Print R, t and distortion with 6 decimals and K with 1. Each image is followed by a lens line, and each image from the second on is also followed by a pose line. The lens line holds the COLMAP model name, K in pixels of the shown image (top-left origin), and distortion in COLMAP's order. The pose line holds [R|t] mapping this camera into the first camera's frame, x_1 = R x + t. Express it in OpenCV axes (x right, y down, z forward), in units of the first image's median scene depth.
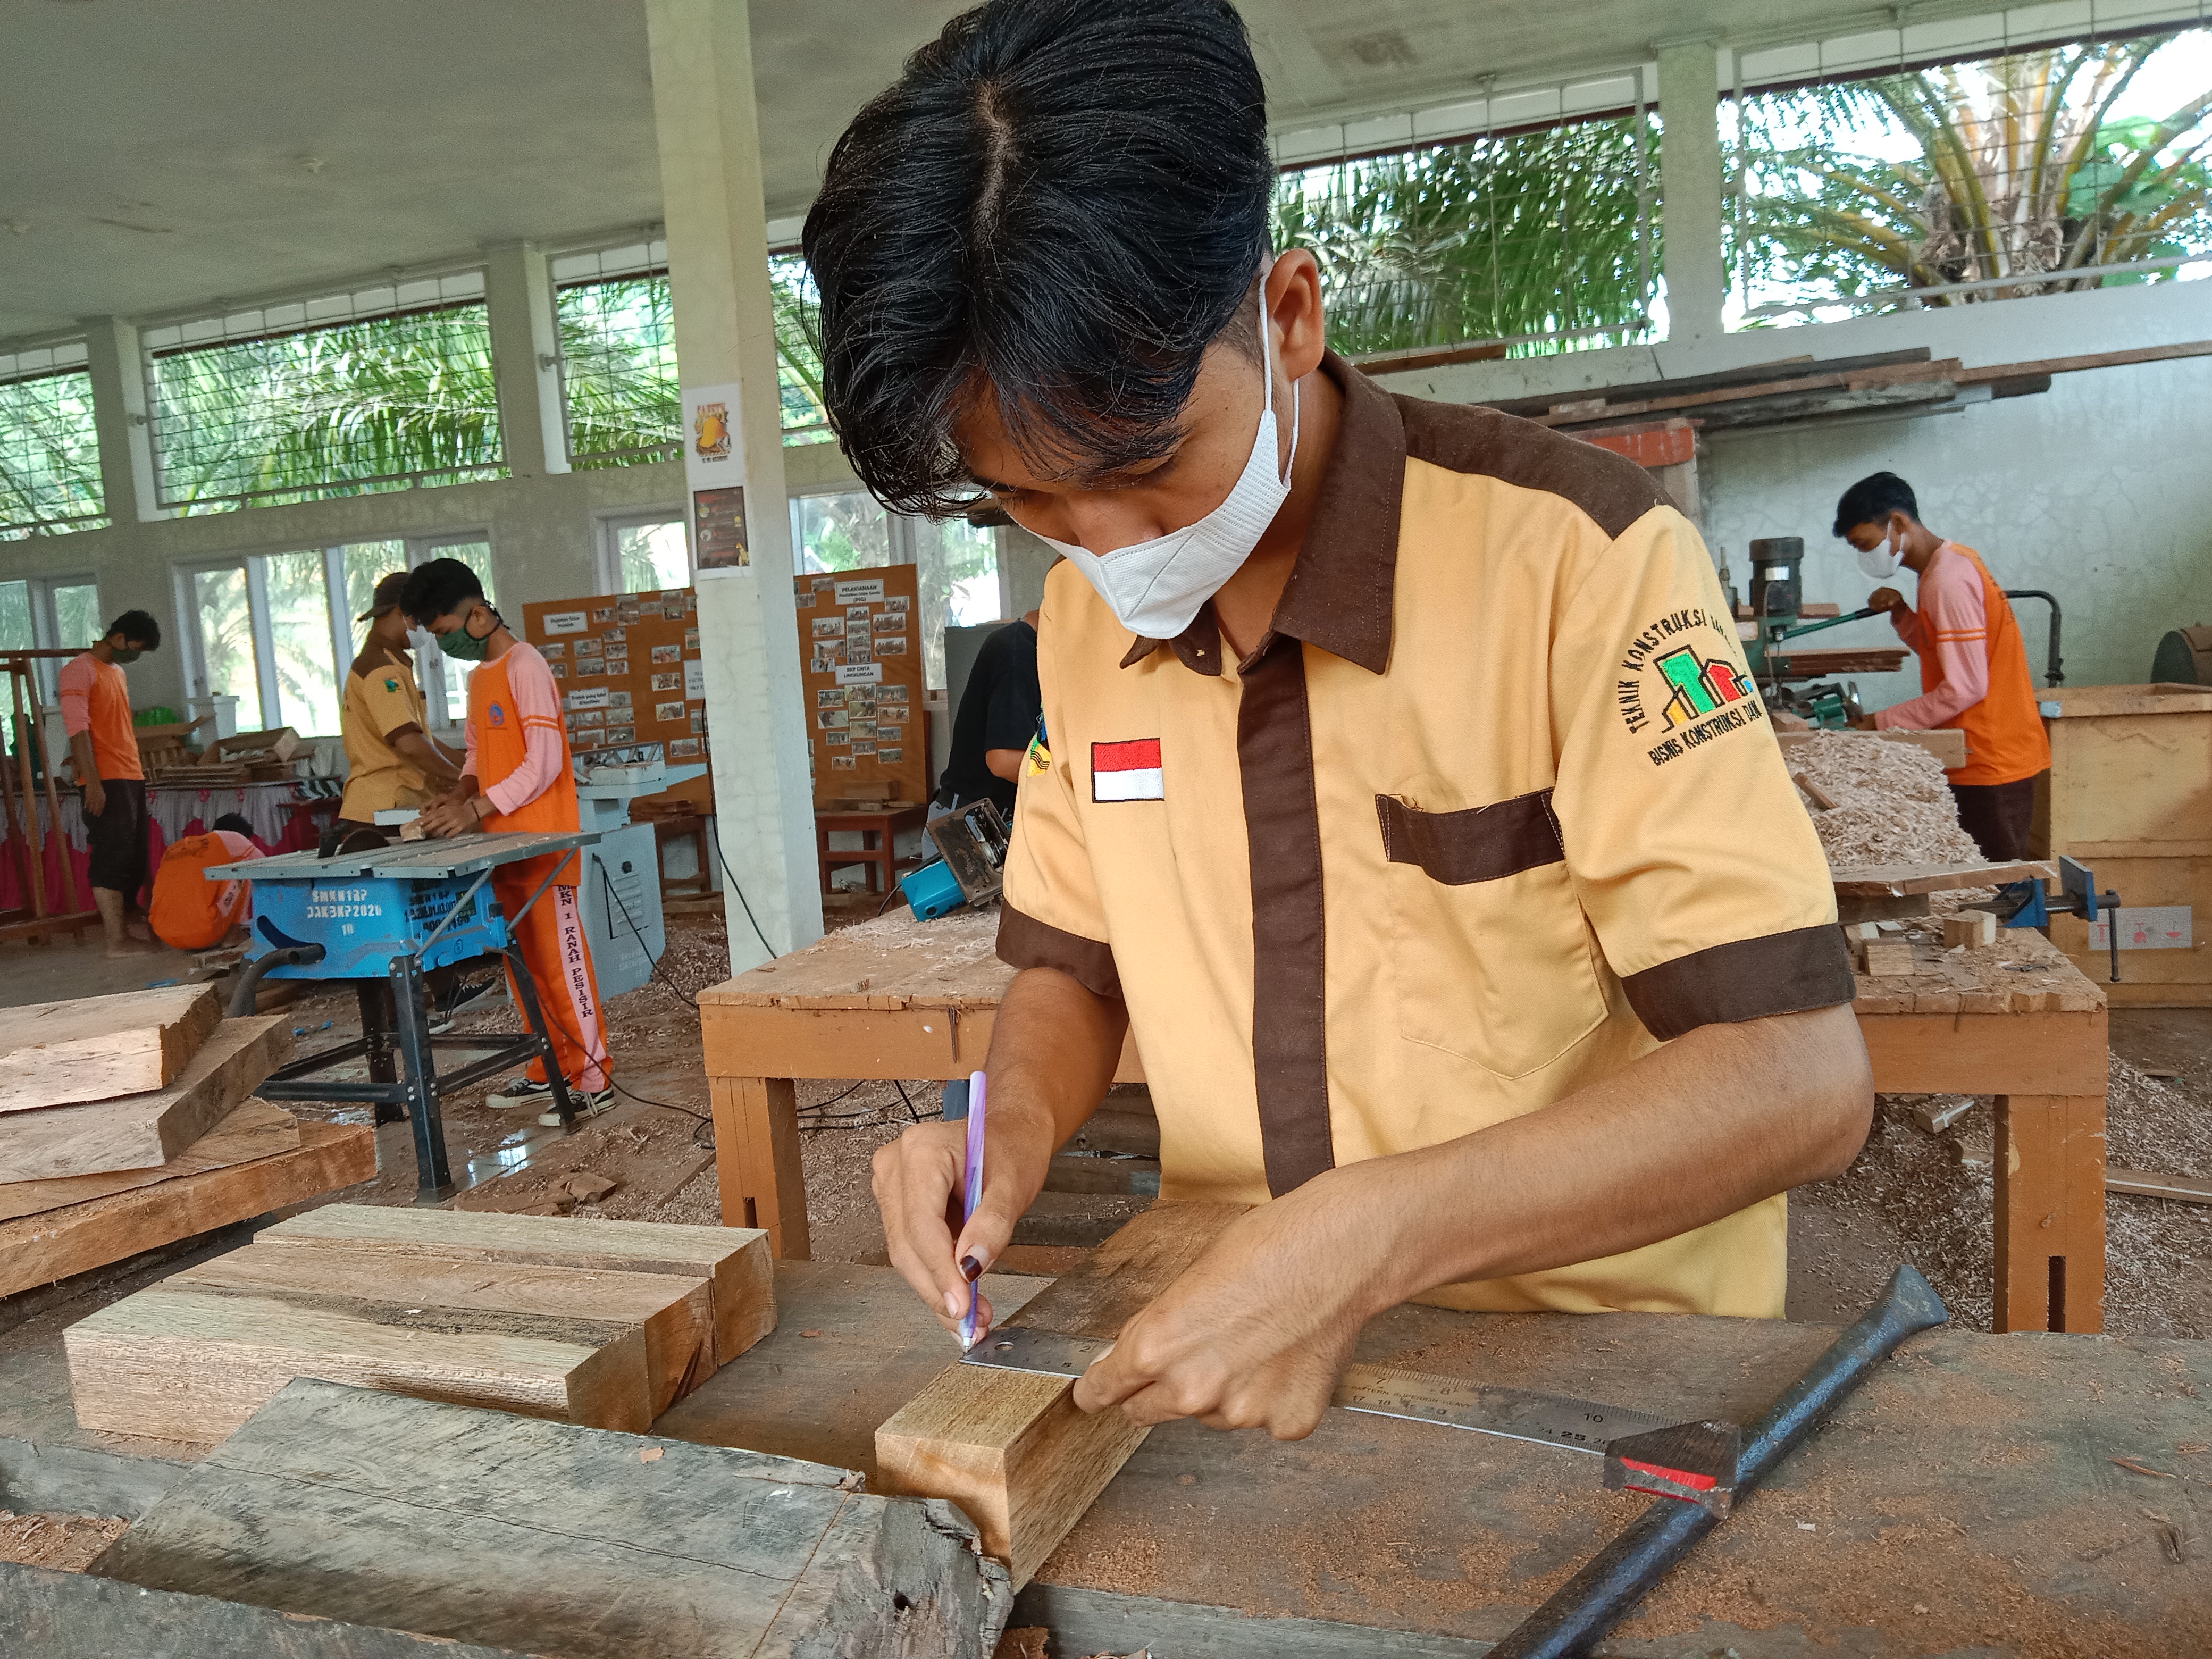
lens RADIAL K [[1714.6, 0, 1109.3], [0, 1714.6, 824.4], [0, 0, 1]] dist [-0.006829, -0.011902]
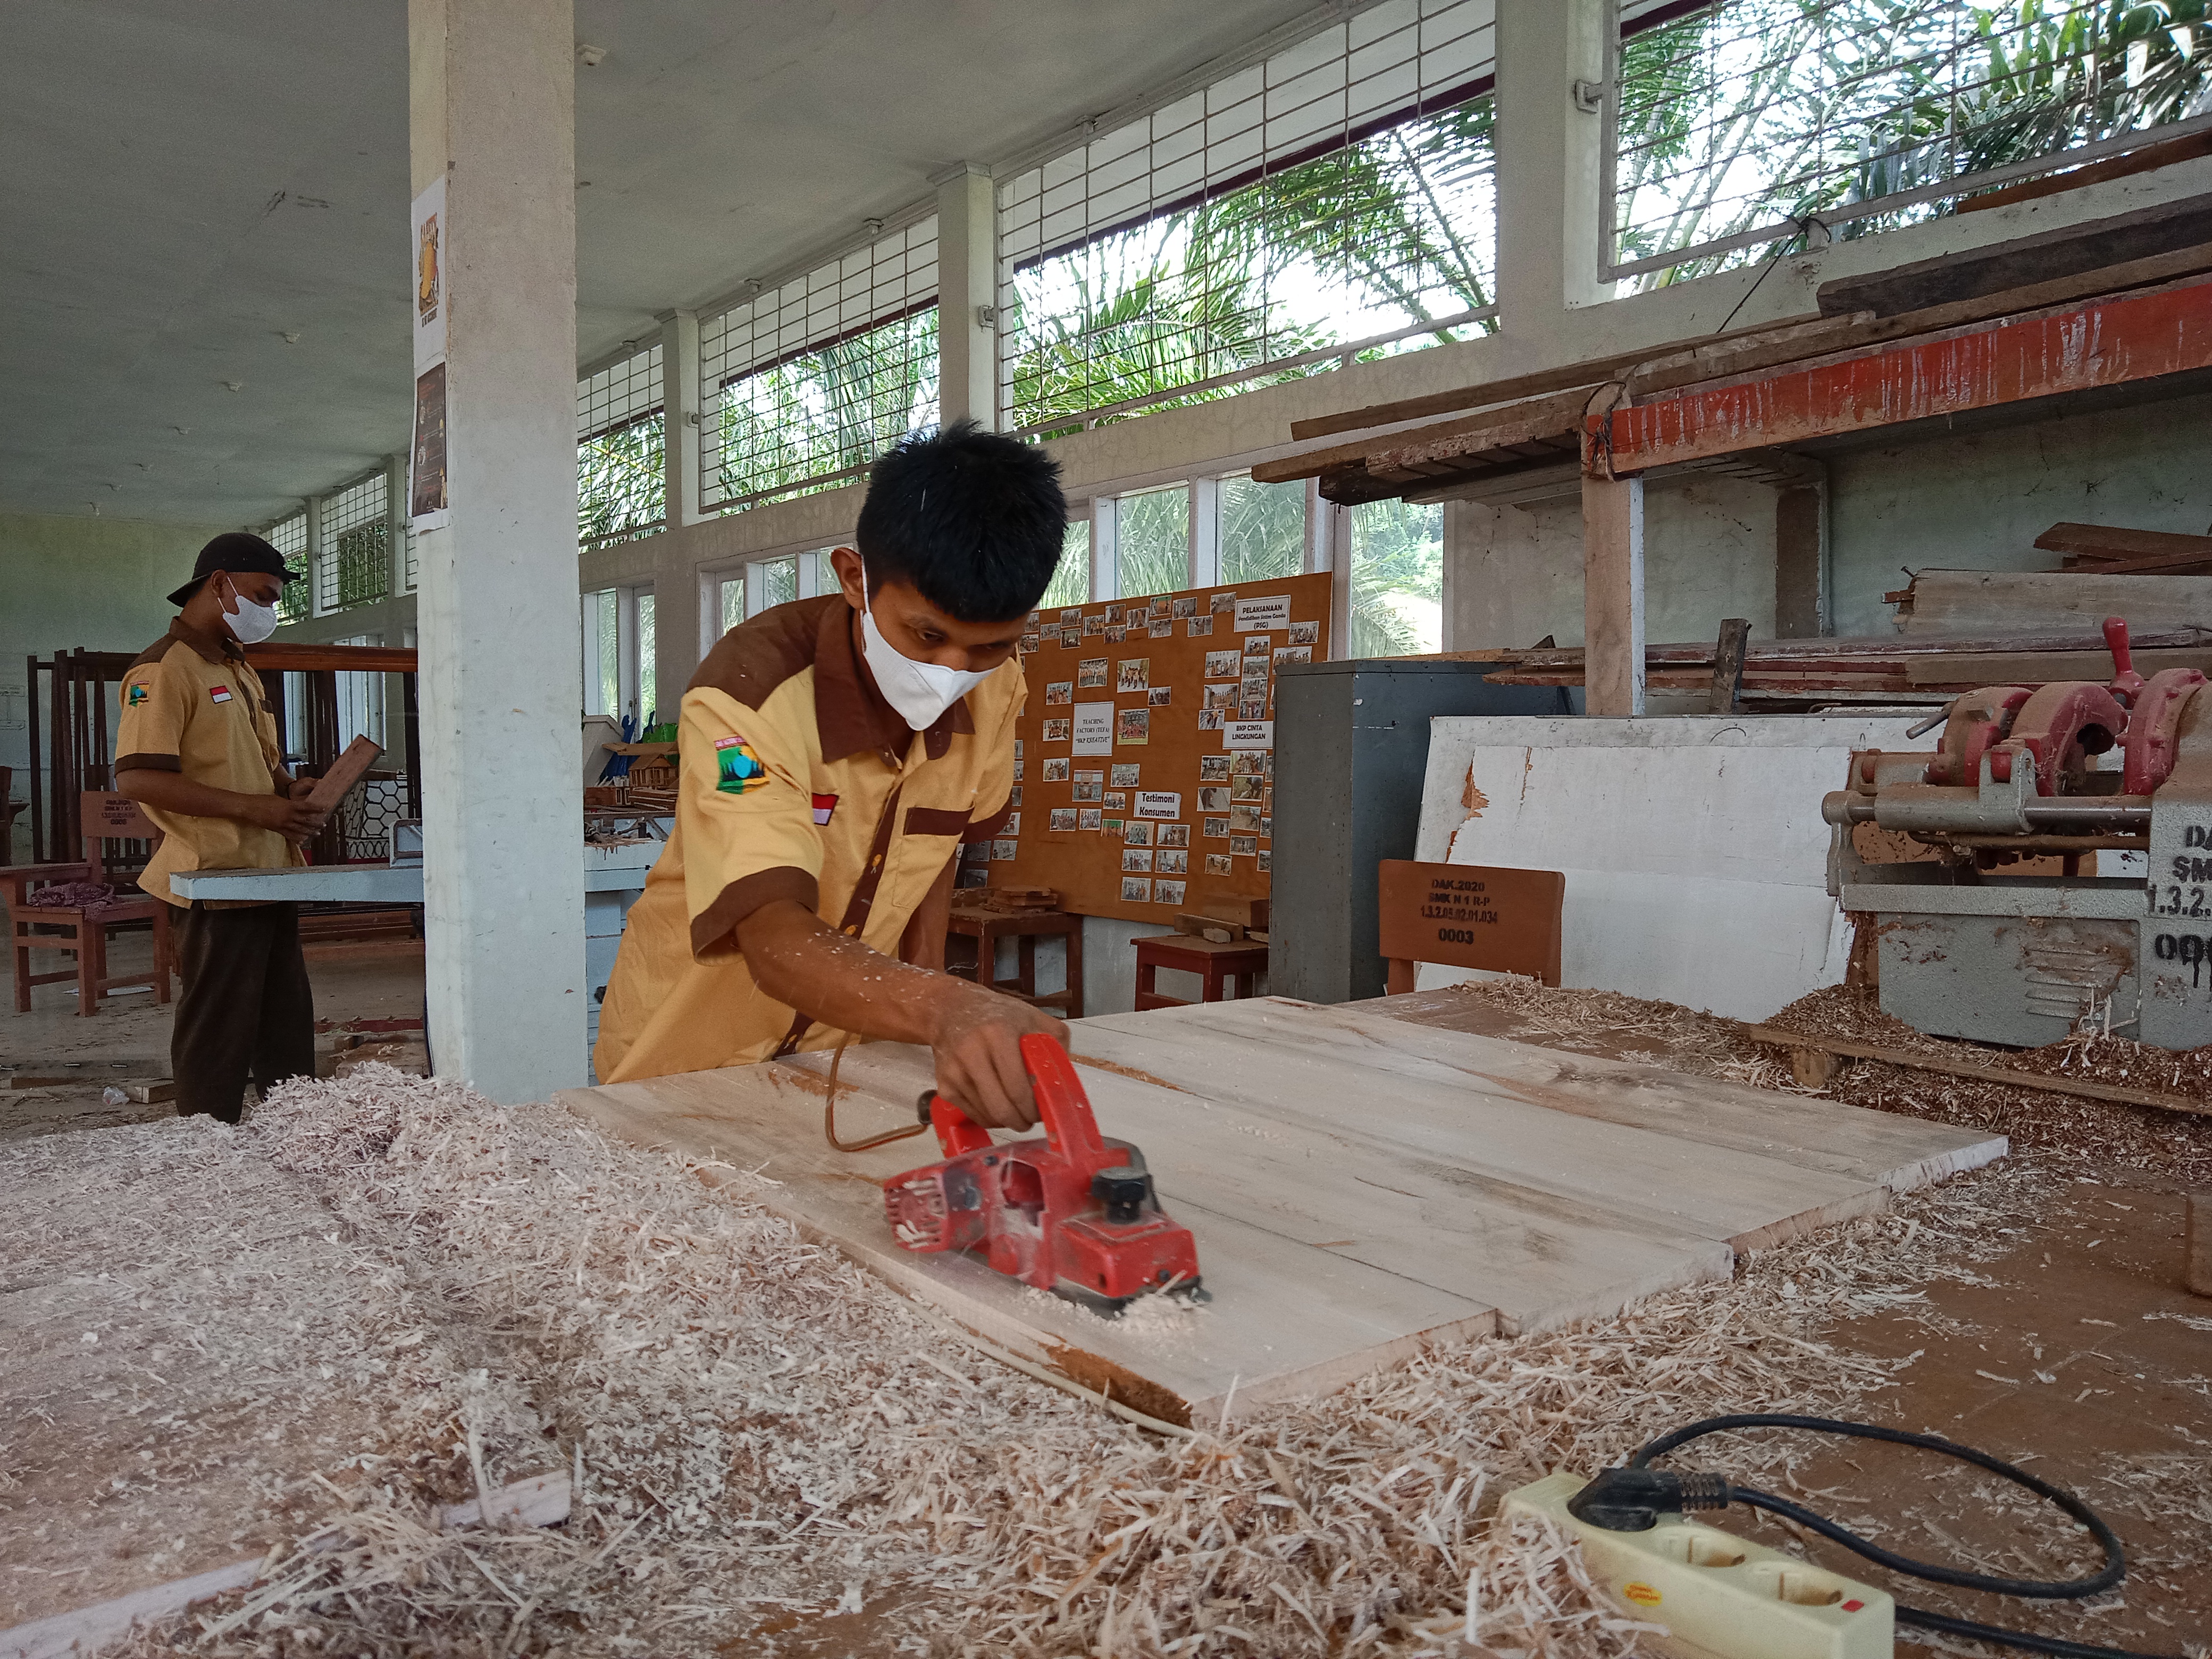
lens RADIAL K [[1714.6, 0, 1094.3], [0, 1714.6, 836.3], [0, 0, 1]] dist [-0.006829, -0.011902]
pose [[0.839686, 0.091424, -0.535321, 0.167481], [-0.101936, 0.994741, 0.009991, -0.048940], [0.533419, 0.046180, 0.844589, 0.401447]]
